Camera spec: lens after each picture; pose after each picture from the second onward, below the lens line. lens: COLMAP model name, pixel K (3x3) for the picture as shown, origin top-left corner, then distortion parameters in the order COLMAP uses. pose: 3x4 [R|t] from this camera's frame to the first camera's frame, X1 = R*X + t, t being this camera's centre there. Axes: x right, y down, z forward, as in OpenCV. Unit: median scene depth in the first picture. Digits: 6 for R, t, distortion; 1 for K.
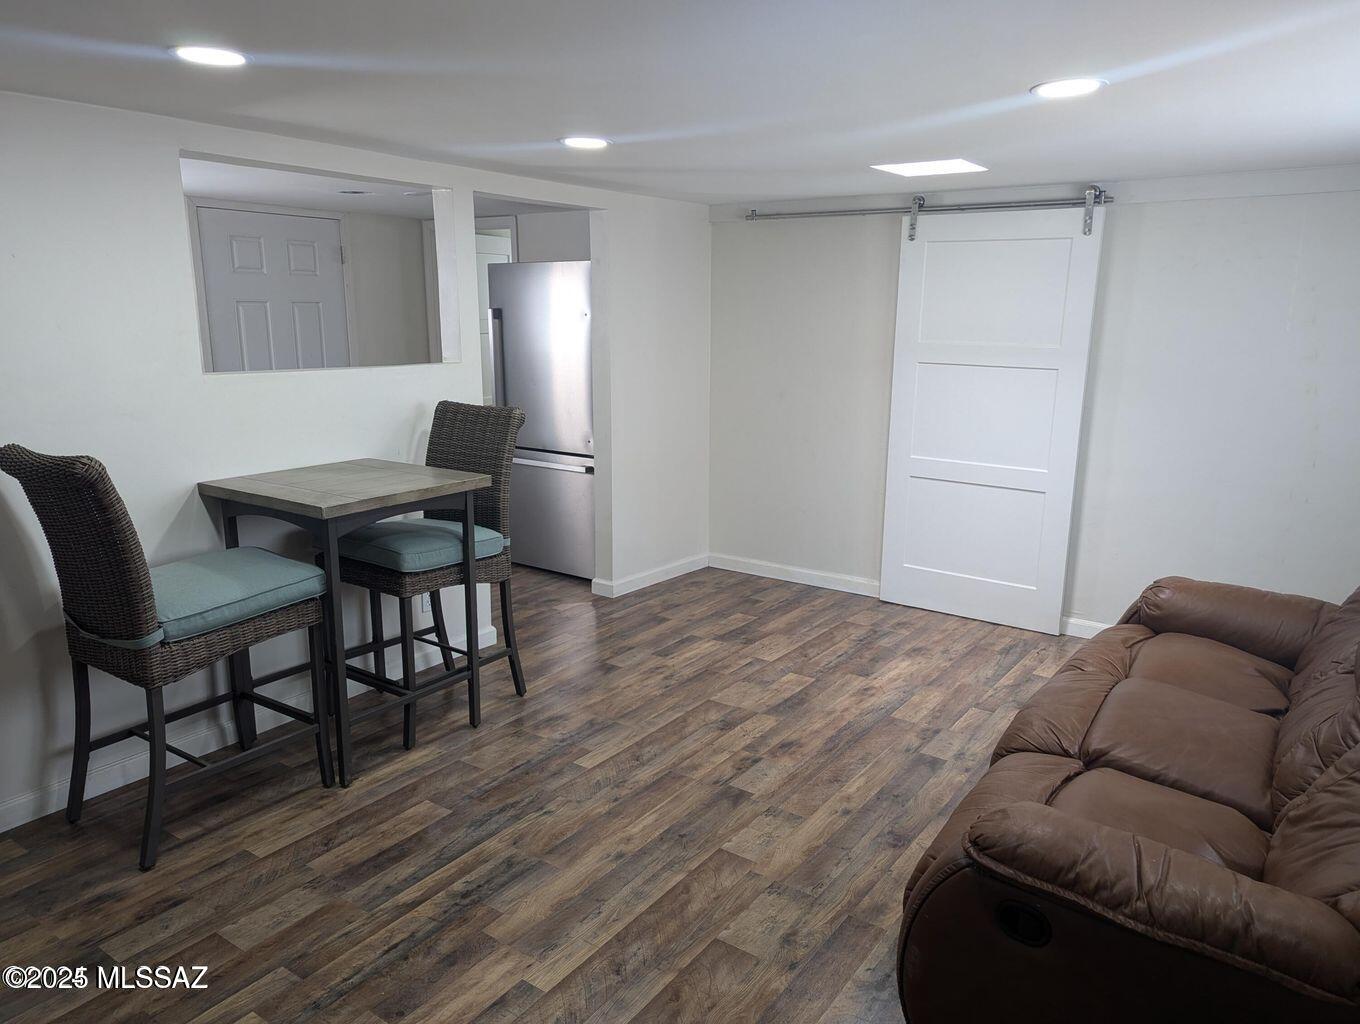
lens RADIAL K [[956.0, 0, 676.8], [0, 956.0, 516.8], [0, 0, 1]] dist [0.062263, -0.037352]
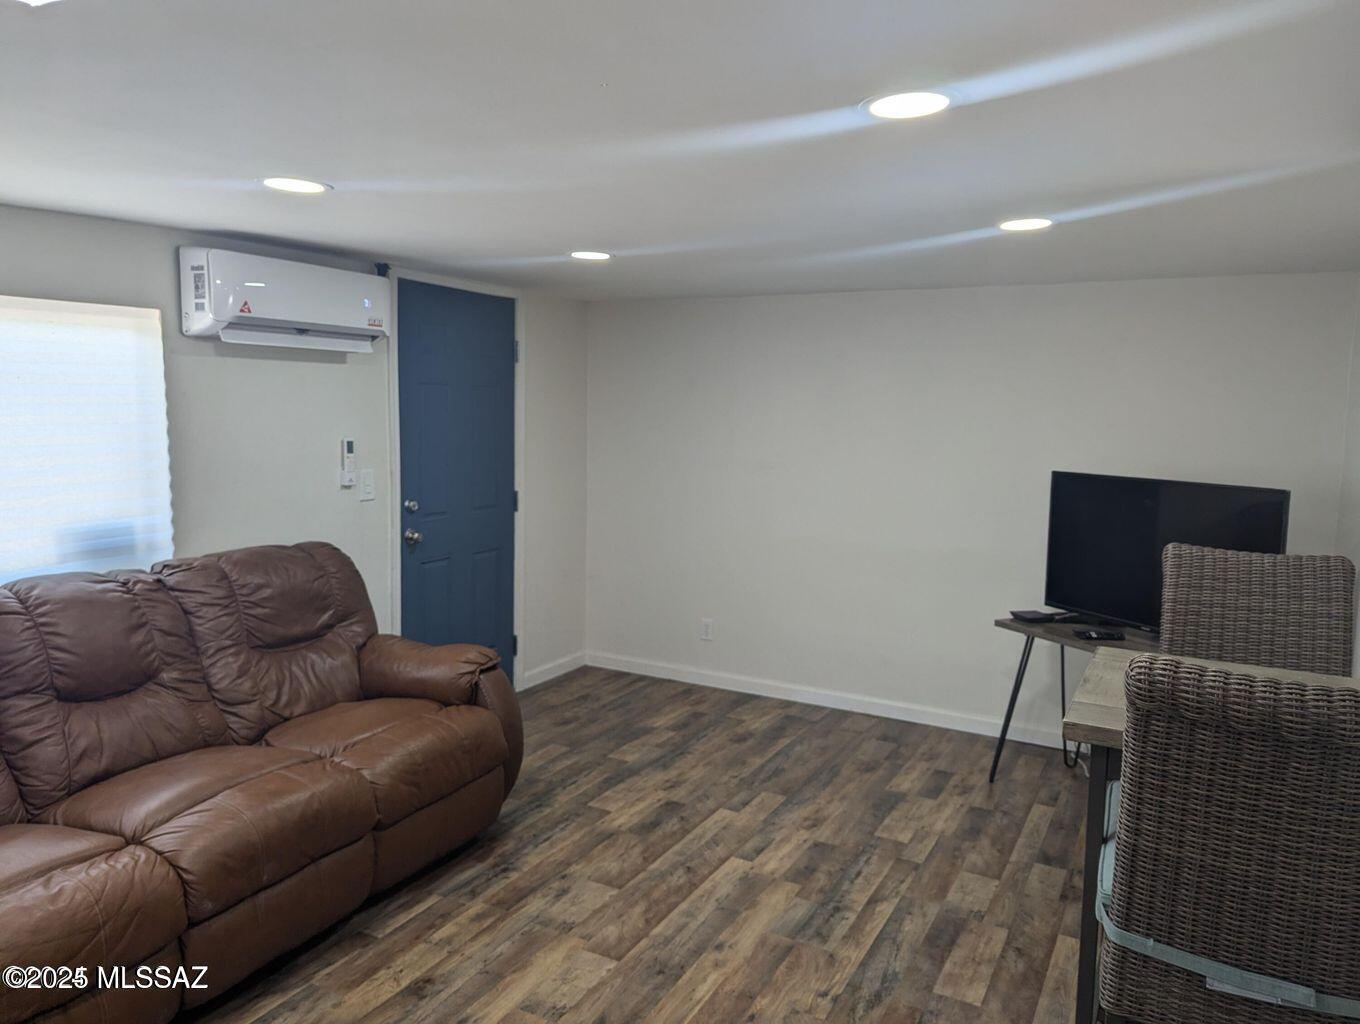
lens RADIAL K [[956.0, 0, 676.8], [0, 956.0, 516.8], [0, 0, 1]] dist [0.062263, -0.037352]
pose [[-0.992222, -0.008232, -0.124208, 0.112565], [-0.048403, 0.944802, 0.324047, -0.392241], [0.114685, 0.327539, -0.937852, 1.789103]]
